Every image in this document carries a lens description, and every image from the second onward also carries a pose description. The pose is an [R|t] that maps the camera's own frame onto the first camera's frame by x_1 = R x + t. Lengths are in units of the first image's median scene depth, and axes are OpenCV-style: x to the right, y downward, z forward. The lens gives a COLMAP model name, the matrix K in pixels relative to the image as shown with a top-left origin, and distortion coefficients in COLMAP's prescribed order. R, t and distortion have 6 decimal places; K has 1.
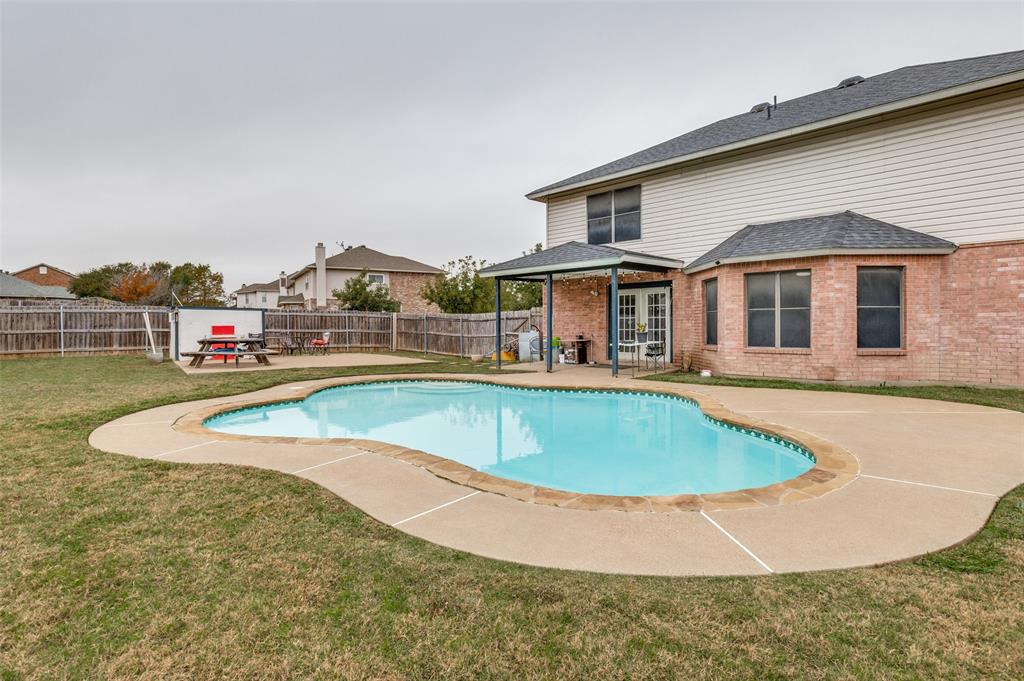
lens RADIAL K [[505.4, 0, 510.7], [0, 505.4, 322.3], [0, 0, 1]] dist [-0.011498, -0.000817]
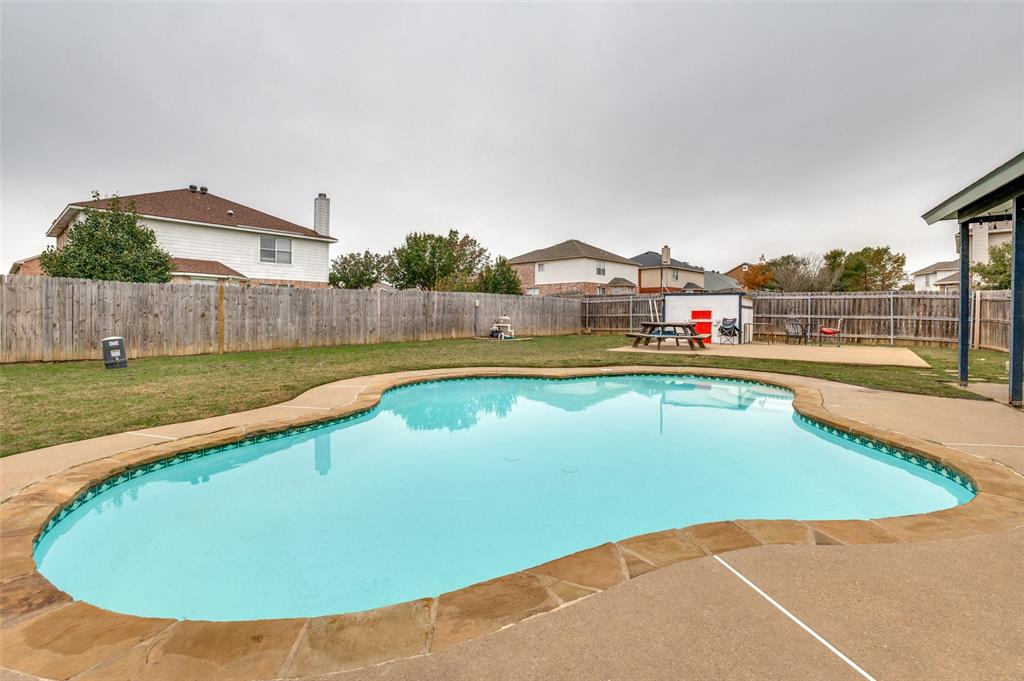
lens RADIAL K [[498.1, 0, 516.6], [0, 498.1, 311.5], [0, 0, 1]] dist [-0.010567, -0.000162]
pose [[0.281875, -0.002327, -0.959448, 0.224591], [0.005084, 0.999987, -0.000932, 0.005672], [0.959438, -0.004615, 0.281883, 0.258414]]
